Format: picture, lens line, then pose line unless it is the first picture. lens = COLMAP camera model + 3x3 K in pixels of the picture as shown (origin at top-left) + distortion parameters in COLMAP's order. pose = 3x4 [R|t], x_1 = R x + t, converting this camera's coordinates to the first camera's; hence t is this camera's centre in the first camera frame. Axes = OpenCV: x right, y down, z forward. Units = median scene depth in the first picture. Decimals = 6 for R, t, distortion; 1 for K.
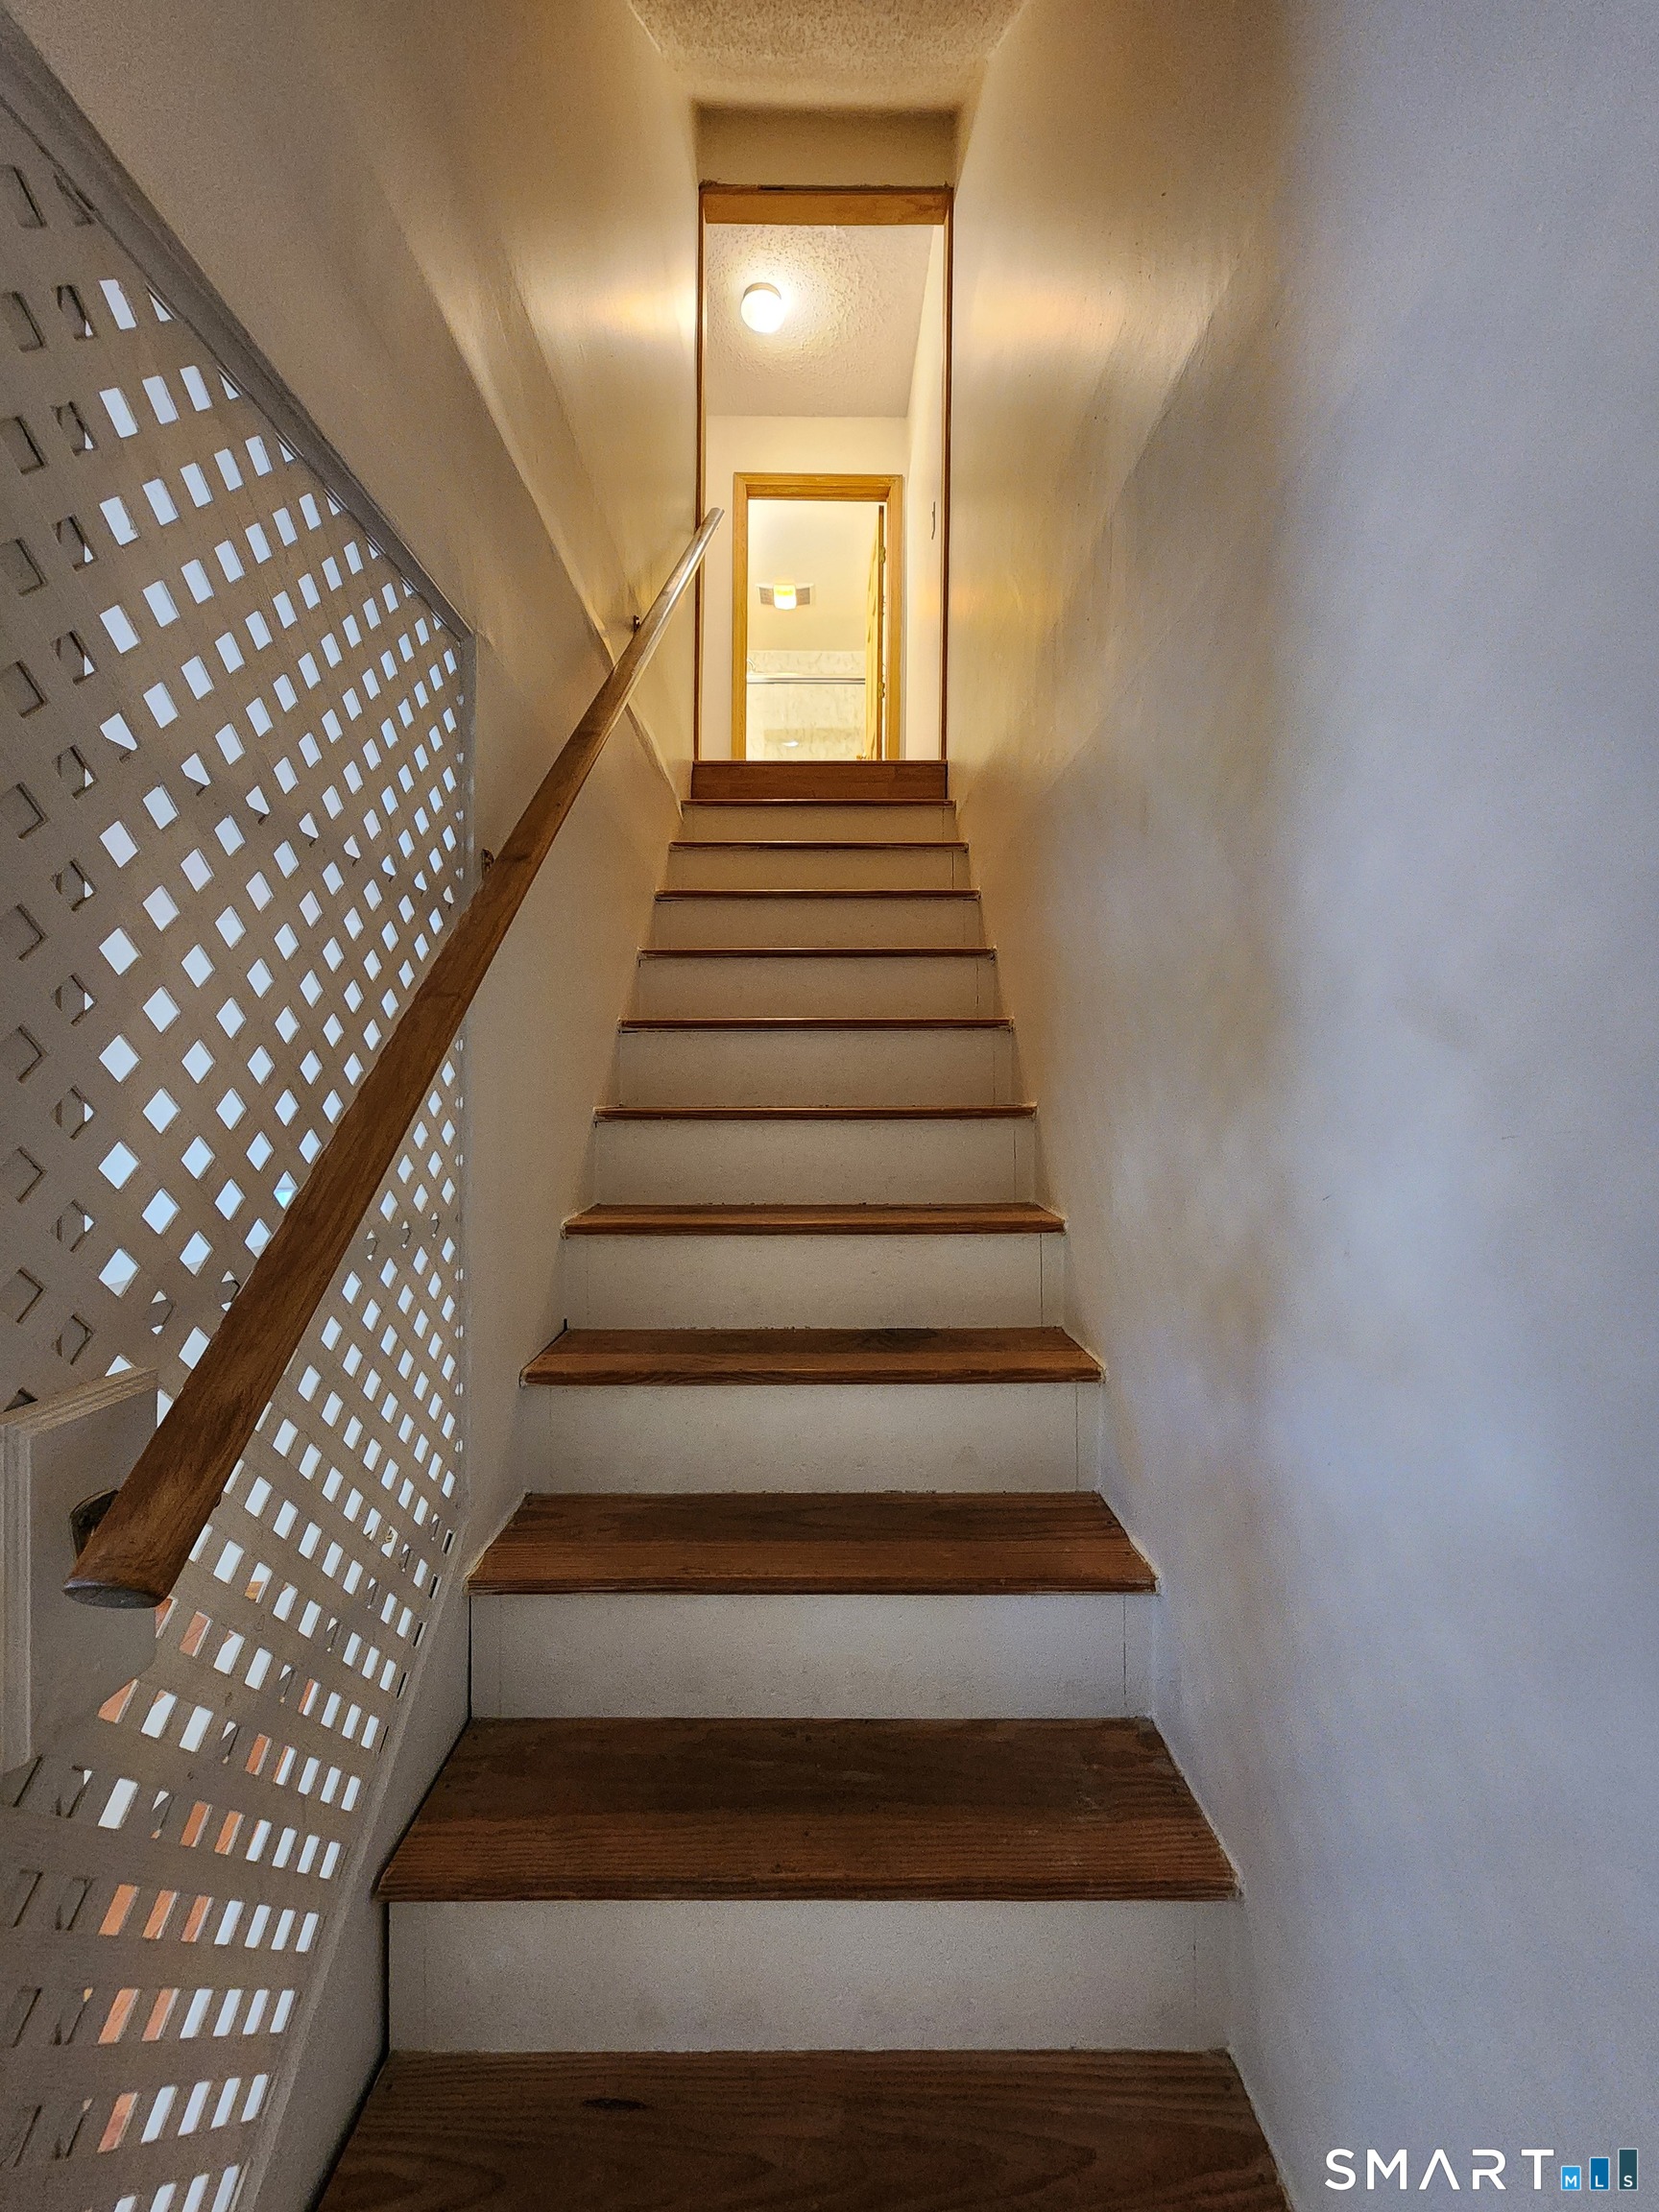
lens RADIAL K [[906.6, 0, 834.4], [0, 906.6, 1104.4], [0, 0, 1]] dist [-0.003521, 0.001518]
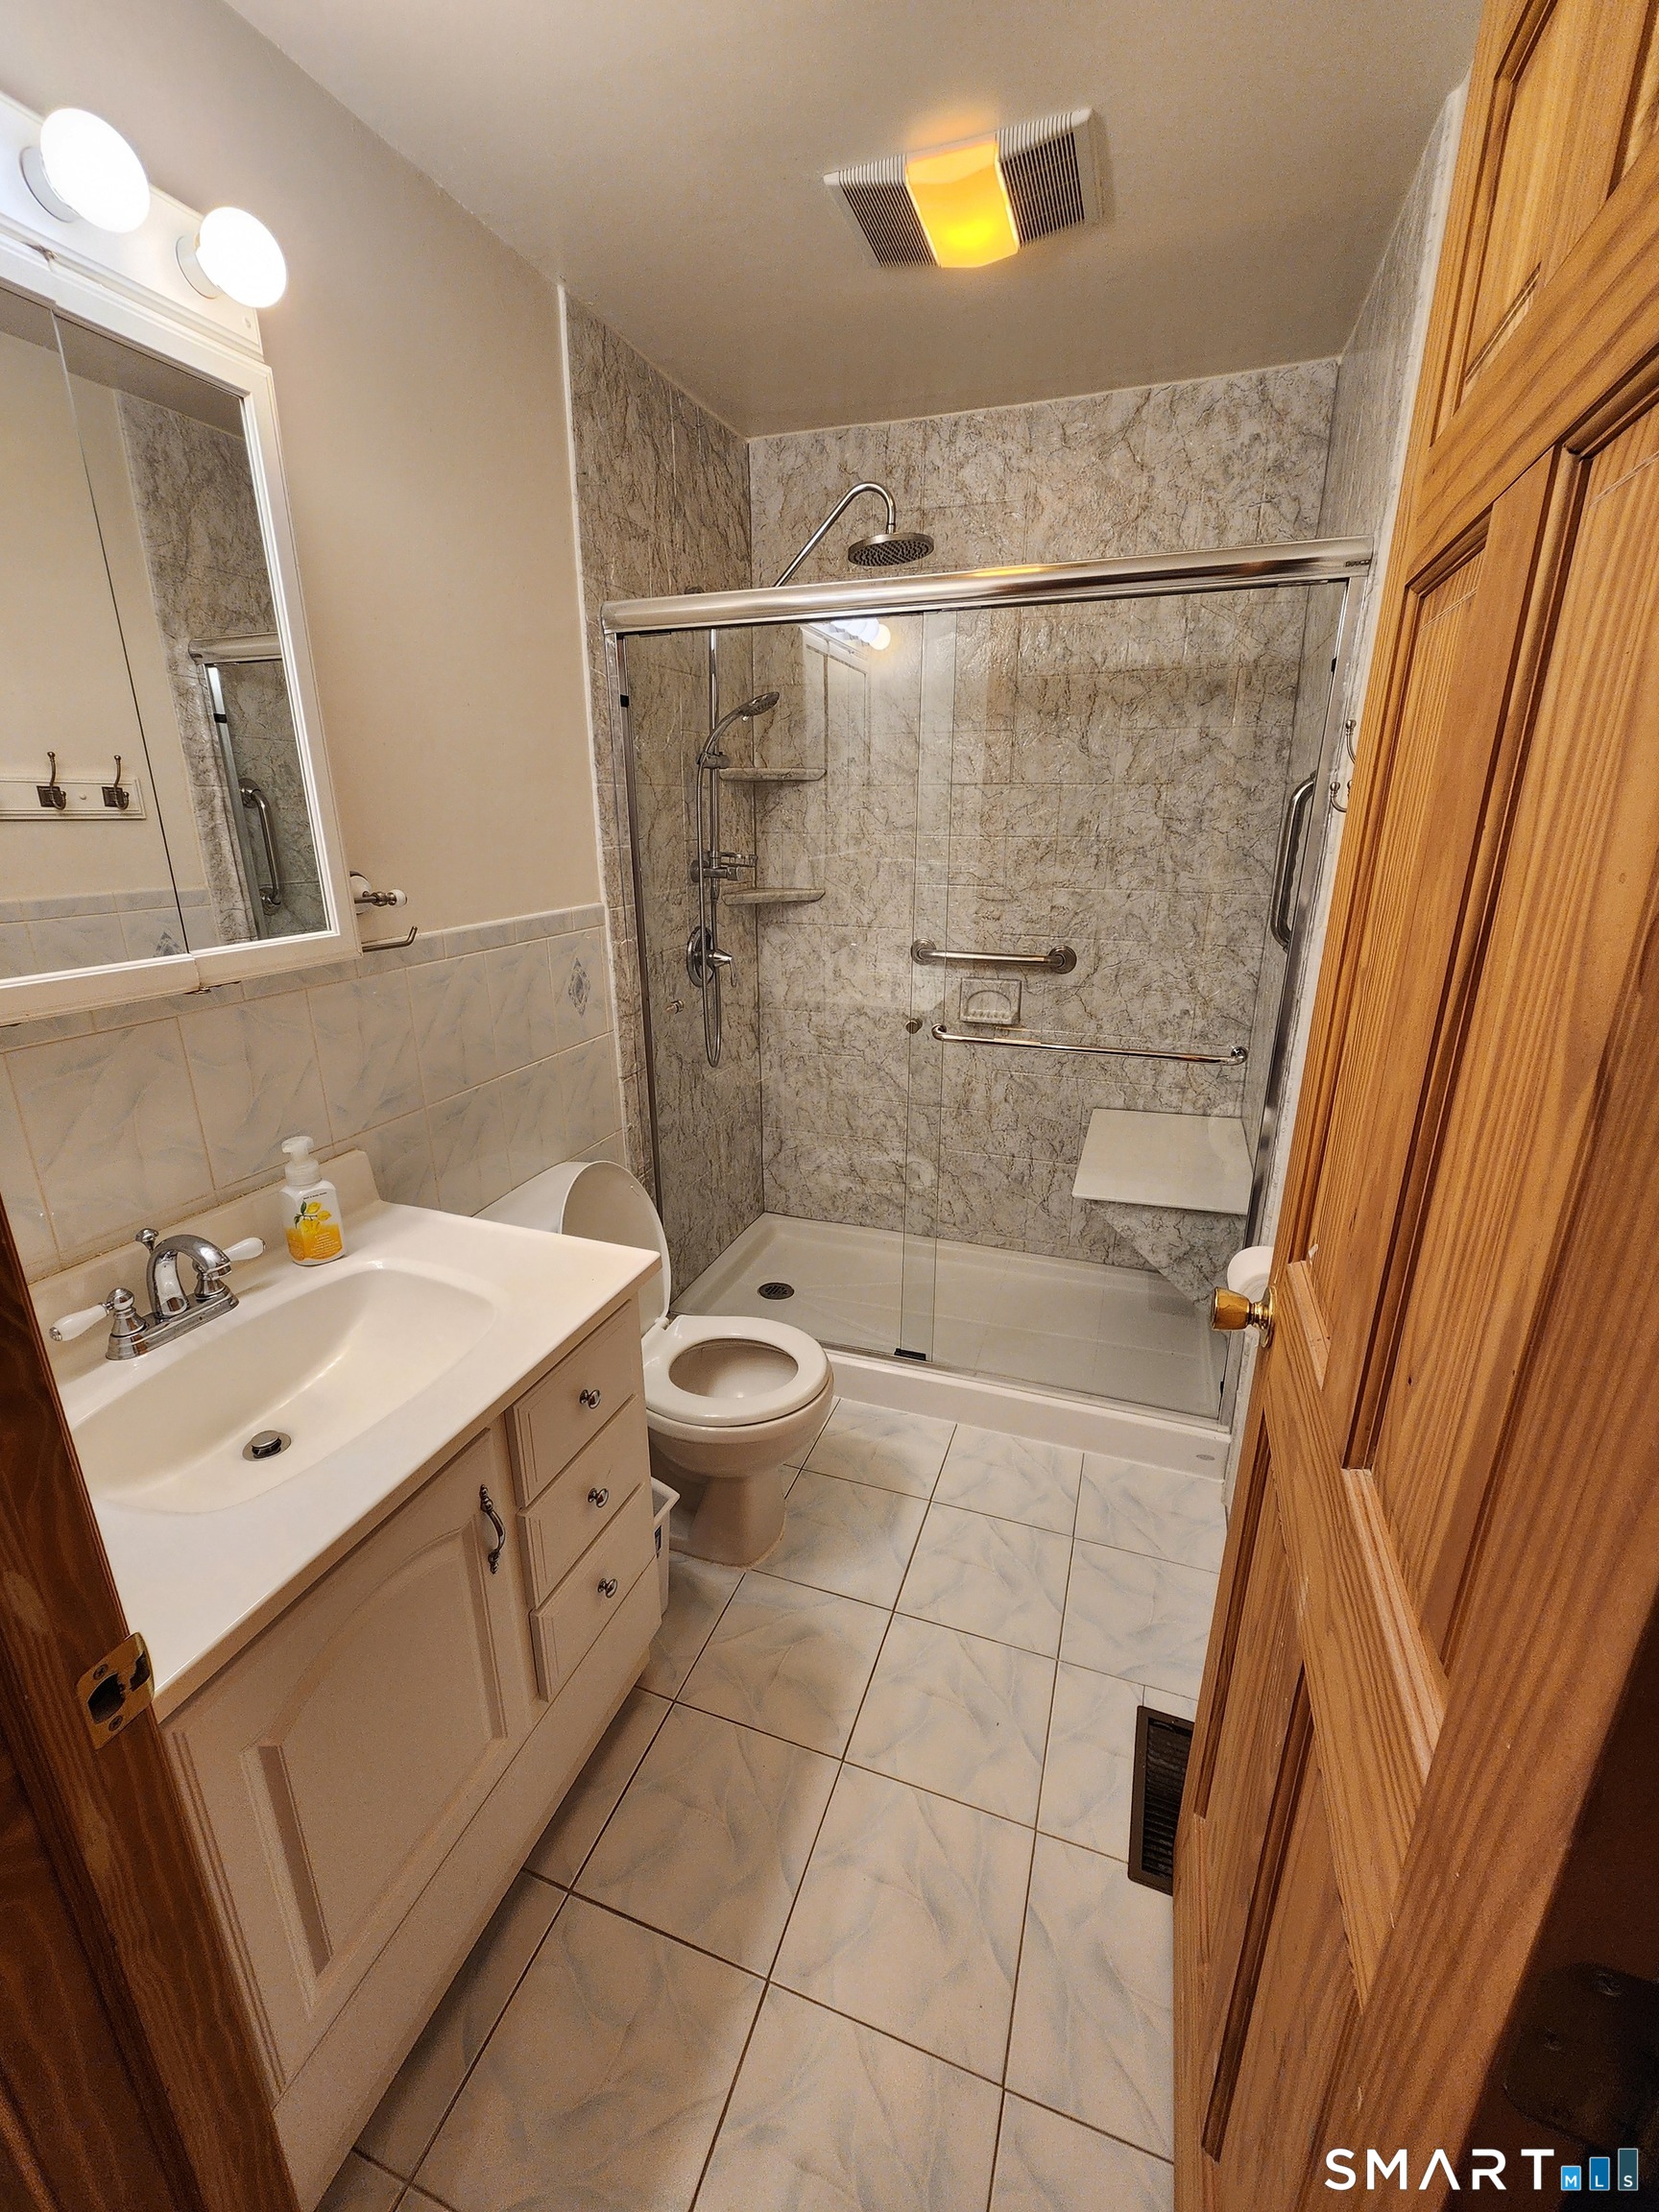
lens RADIAL K [[906.6, 0, 829.5], [0, 906.6, 1105.9], [0, 0, 1]] dist [-0.003521, 0.001518]
pose [[0.940085, 0.092577, -0.328132, 0.006643], [0.009383, 0.955040, 0.296330, -0.378623], [0.340812, -0.281654, 0.896949, 0.661466]]
